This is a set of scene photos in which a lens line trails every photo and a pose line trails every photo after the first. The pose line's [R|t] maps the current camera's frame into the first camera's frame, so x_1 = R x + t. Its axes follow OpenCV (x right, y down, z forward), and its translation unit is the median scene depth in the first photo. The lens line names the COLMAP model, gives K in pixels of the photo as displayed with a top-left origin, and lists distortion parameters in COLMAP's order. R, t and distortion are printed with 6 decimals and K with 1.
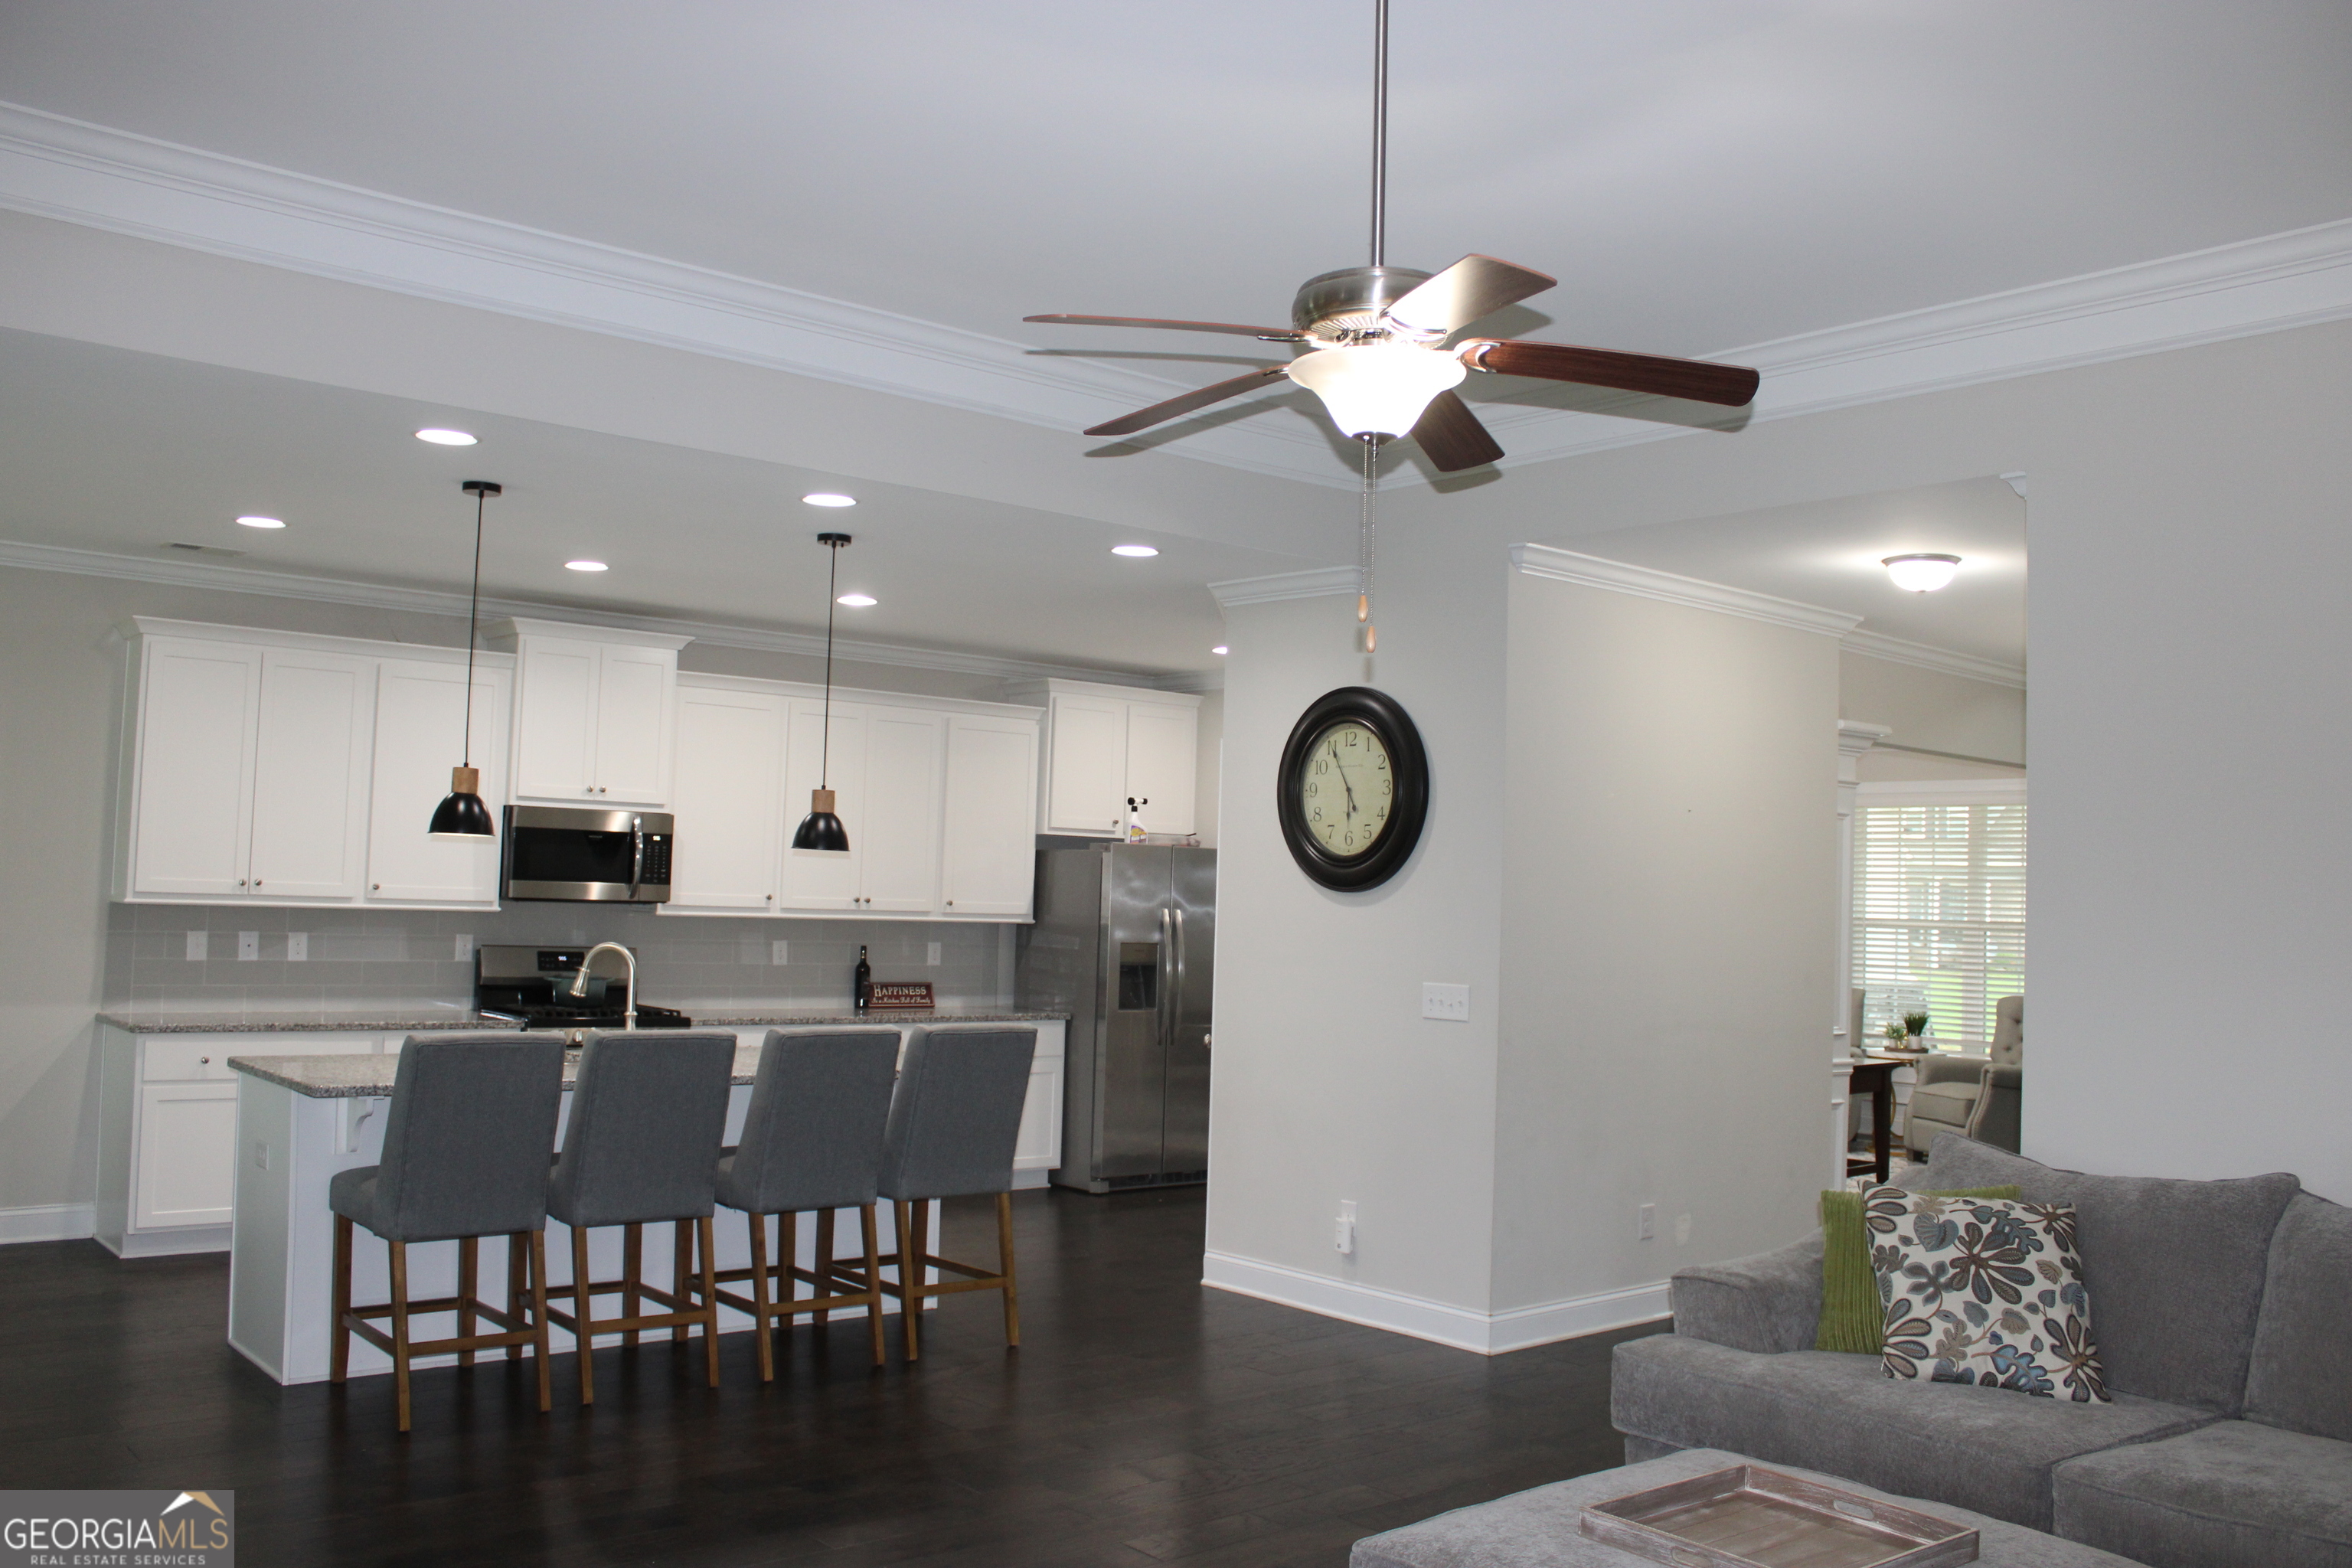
lens RADIAL K [[1970.5, 0, 1176.0], [0, 1970.5, 784.0], [0, 0, 1]] dist [-0.160327, 0.141665]
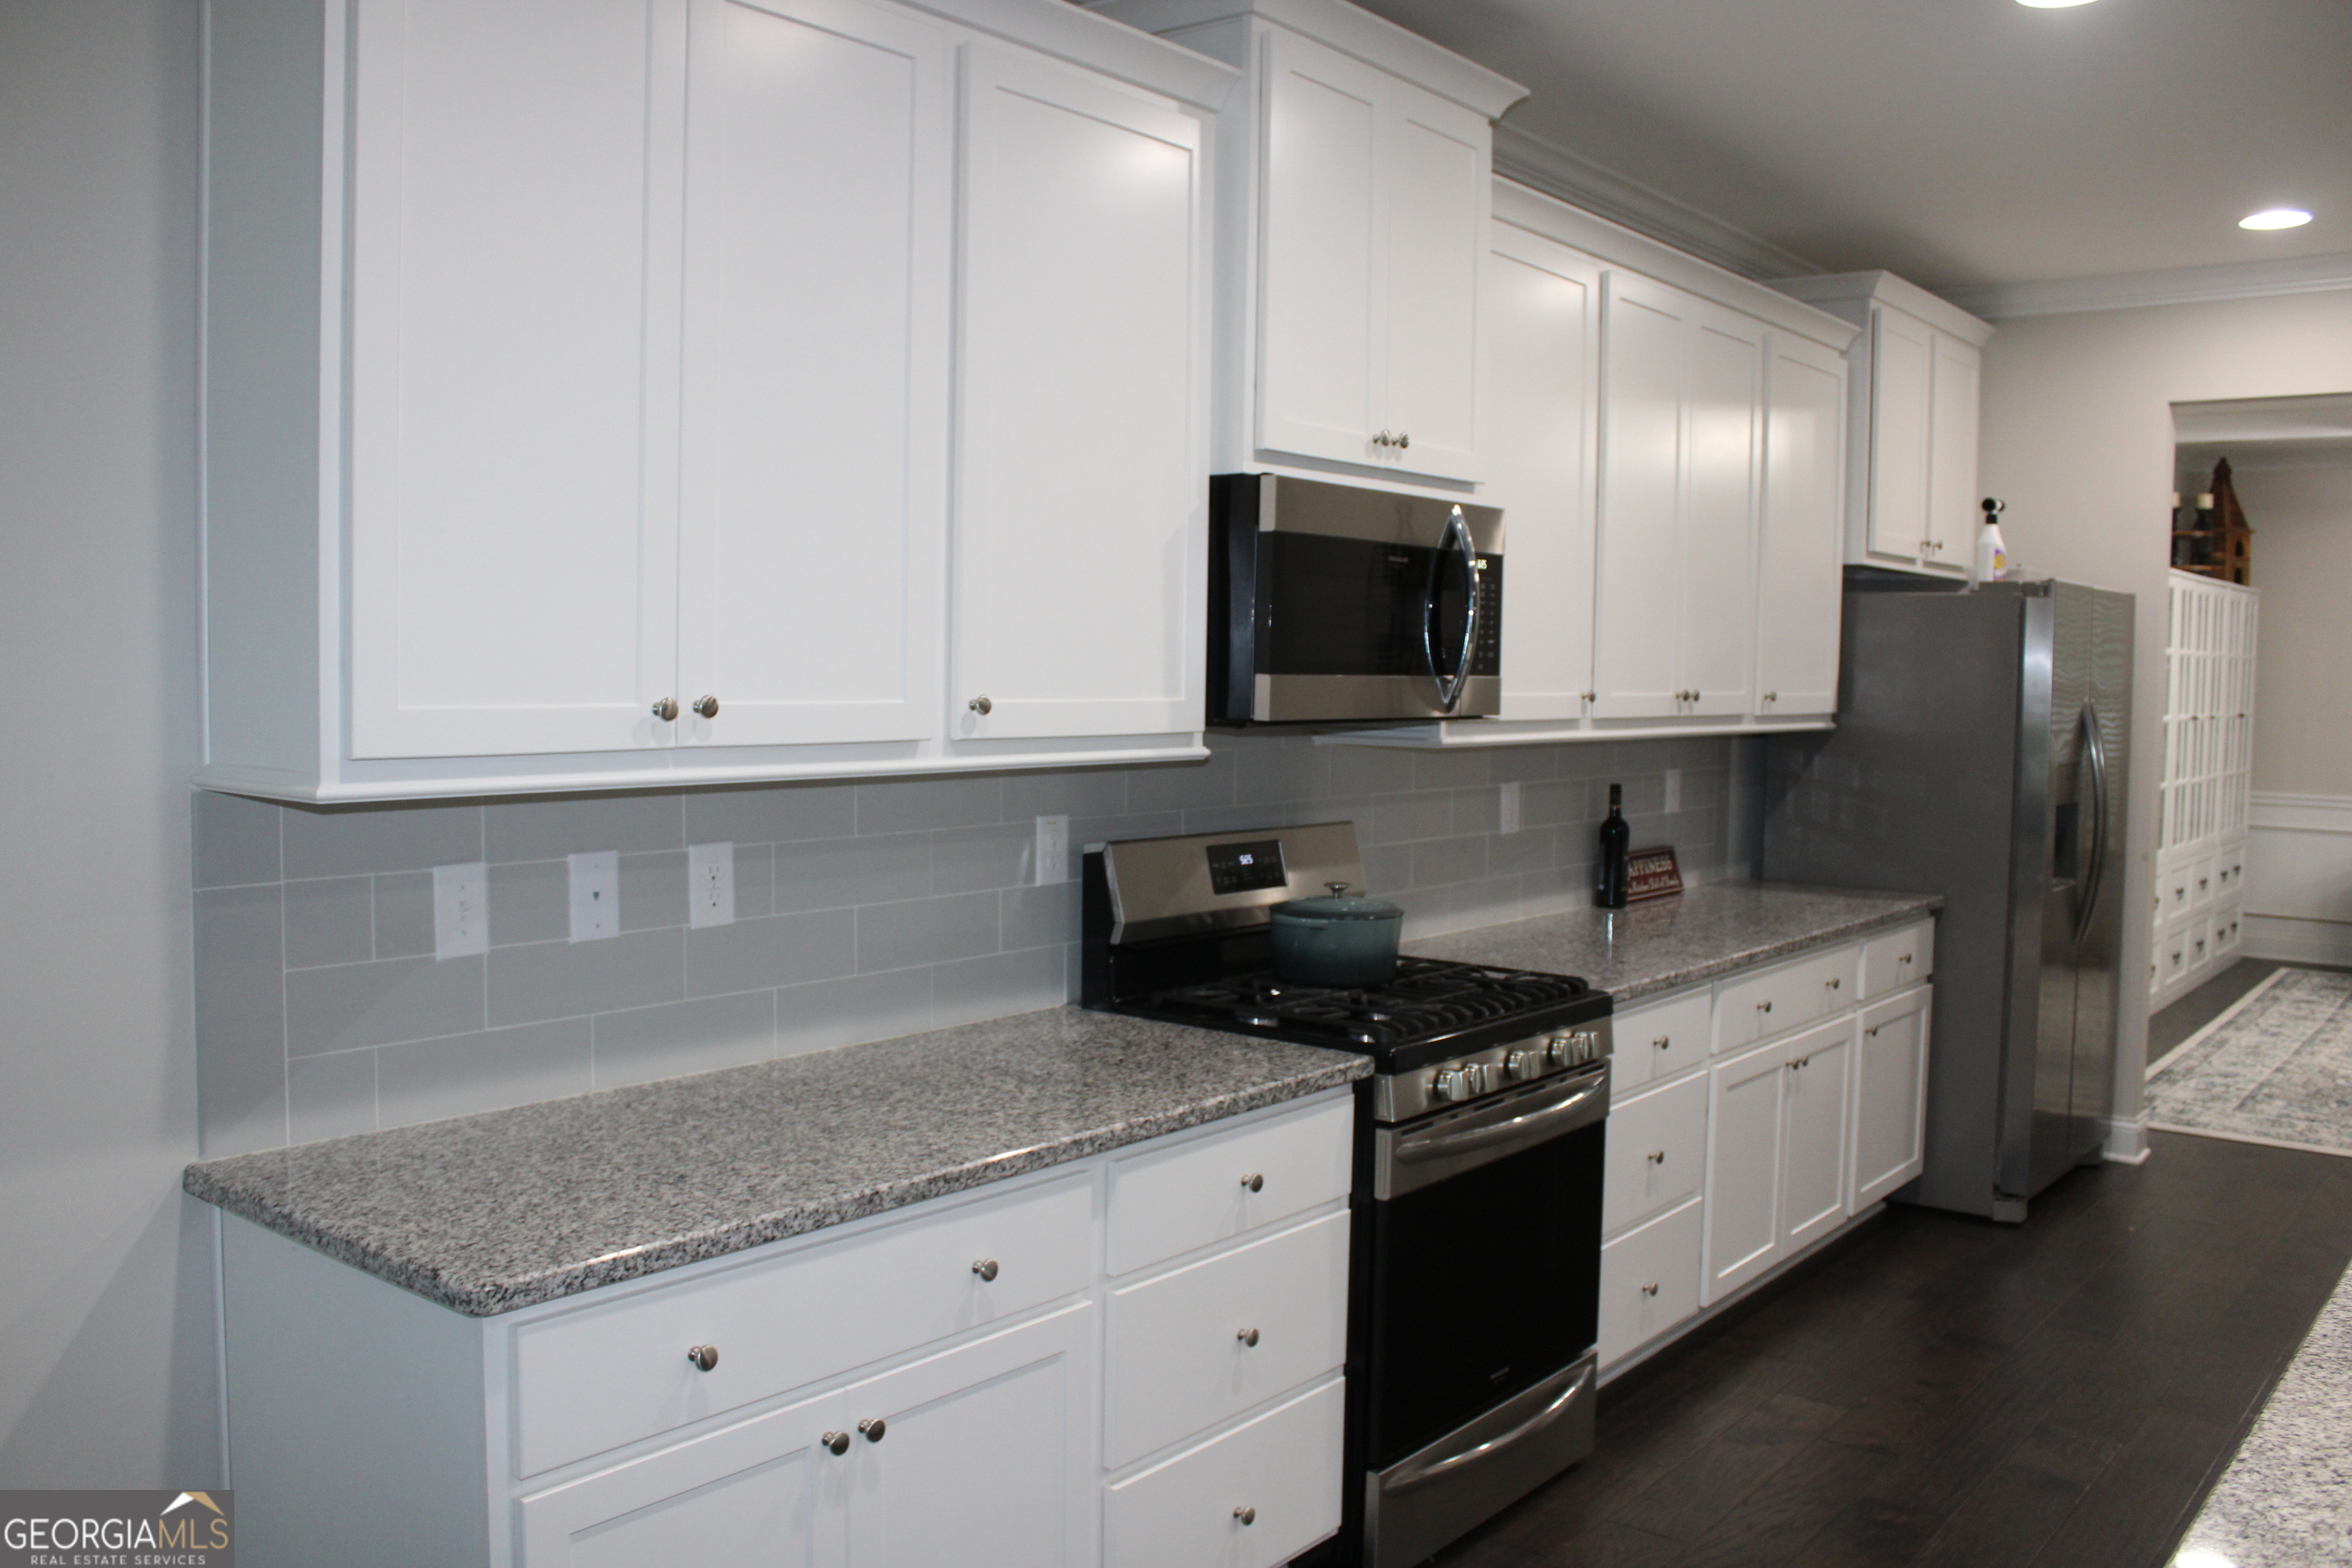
lens RADIAL K [[1970.5, 0, 1176.0], [0, 1970.5, 784.0], [0, 0, 1]] dist [-0.160327, 0.141665]
pose [[0.984127, -0.025350, 0.175644, -0.421889], [0.003292, 0.992183, 0.124749, 0.022830], [-0.177433, -0.122190, 0.976518, 0.622747]]
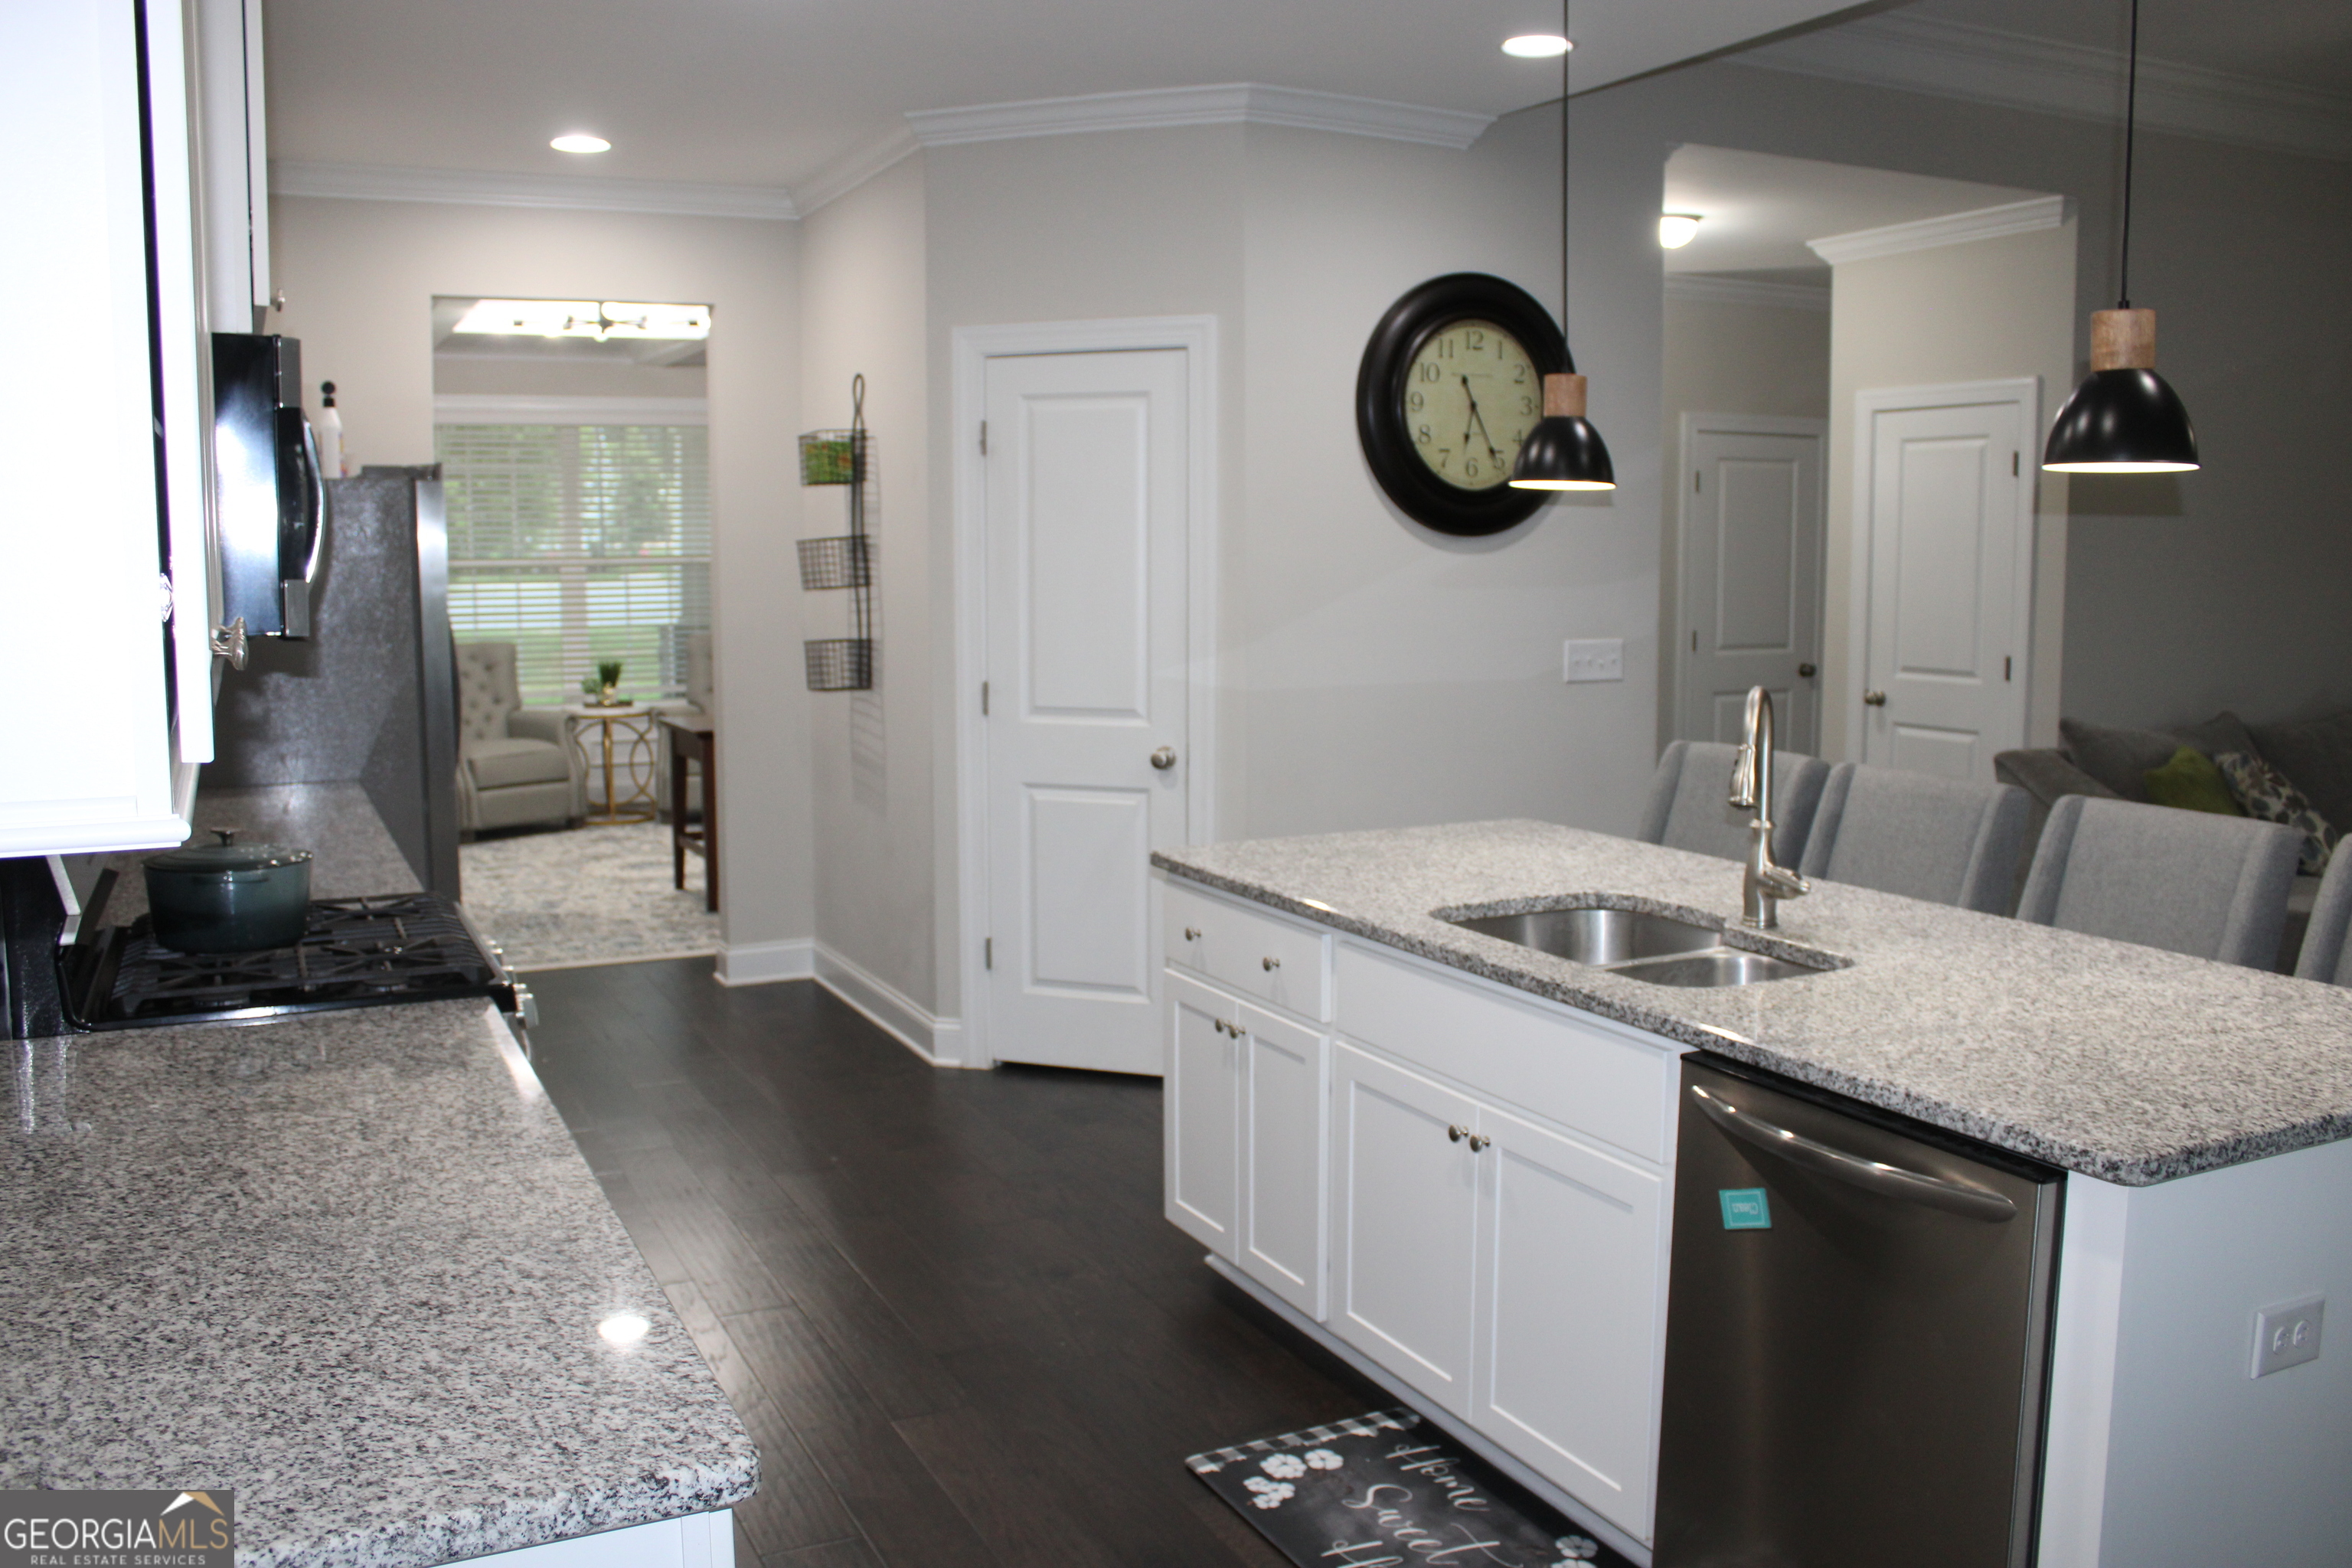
lens RADIAL K [[1970.5, 0, 1176.0], [0, 1970.5, 784.0], [0, 0, 1]] dist [-0.160327, 0.141665]
pose [[0.250290, -0.147295, 0.956901, -0.601663], [-0.043520, 0.985649, 0.163104, 0.025307], [-0.967192, -0.082467, 0.240288, 0.780342]]
